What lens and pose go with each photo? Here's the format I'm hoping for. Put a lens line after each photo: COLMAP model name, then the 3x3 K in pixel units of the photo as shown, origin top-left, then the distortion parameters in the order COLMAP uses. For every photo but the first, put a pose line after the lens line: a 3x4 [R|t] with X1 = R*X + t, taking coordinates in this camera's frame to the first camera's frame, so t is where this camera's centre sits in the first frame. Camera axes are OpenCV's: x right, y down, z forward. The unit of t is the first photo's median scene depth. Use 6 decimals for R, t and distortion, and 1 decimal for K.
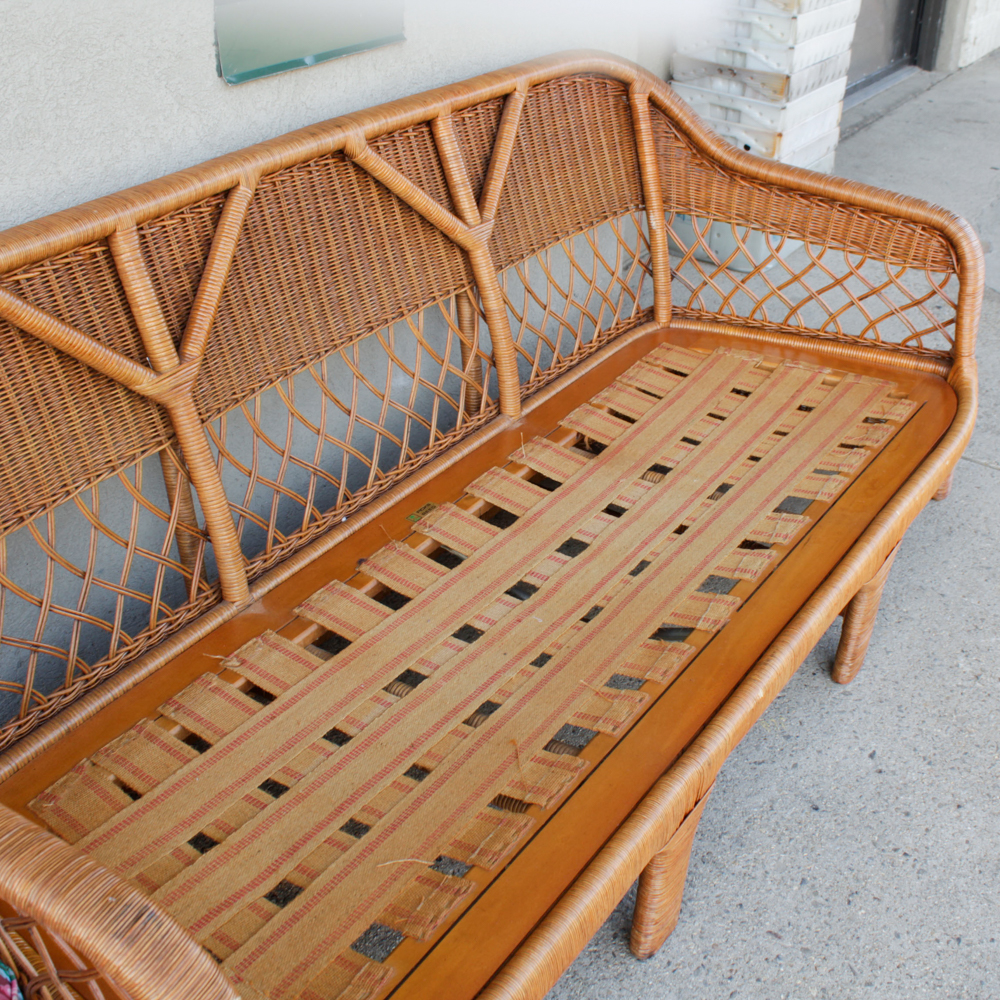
lens RADIAL K [[1360.0, 0, 501.0], [0, 1360.0, 527.2], [0, 0, 1]] dist [-0.093798, 0.190869]
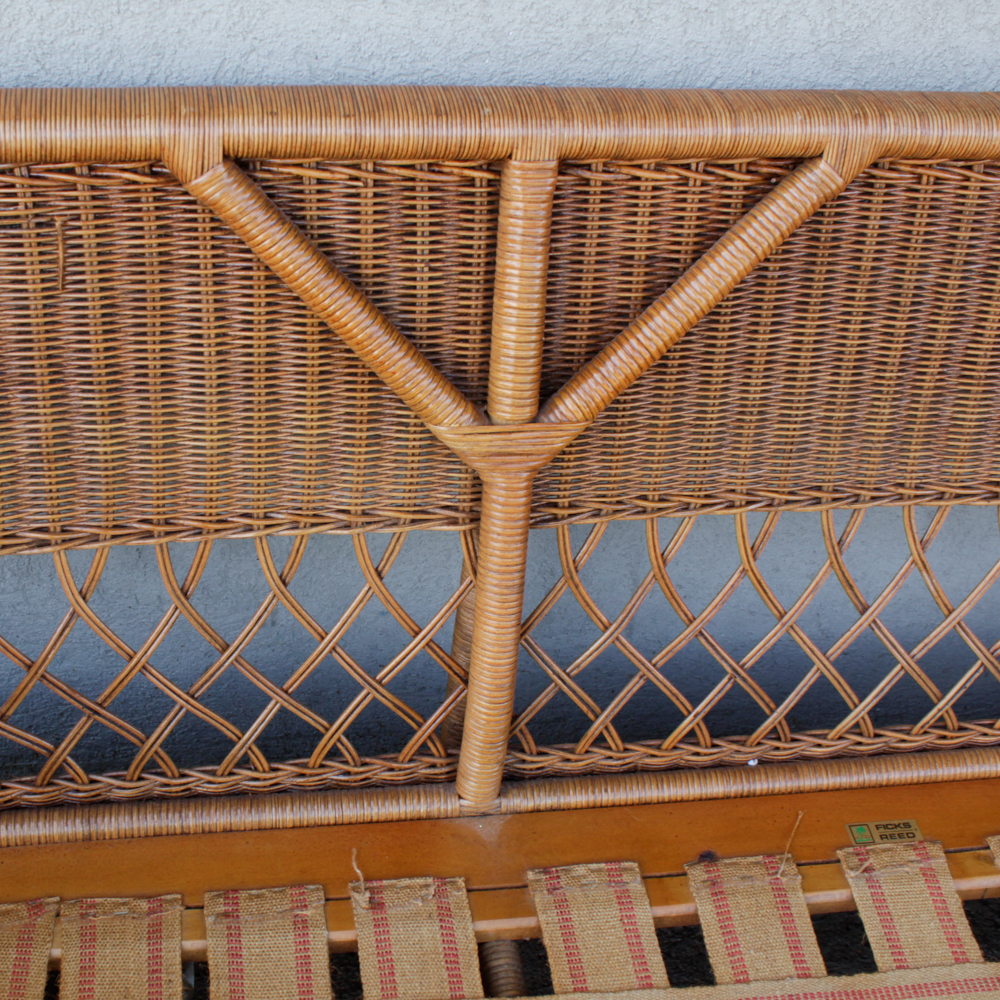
lens RADIAL K [[1360.0, 0, 501.0], [0, 1360.0, 527.2], [0, 0, 1]] dist [-0.093798, 0.190869]
pose [[0.665271, 0.531272, -0.524562, 0.068393], [-0.446872, 0.846194, 0.290278, -0.236396], [0.598098, 0.041298, 0.800359, 0.543109]]
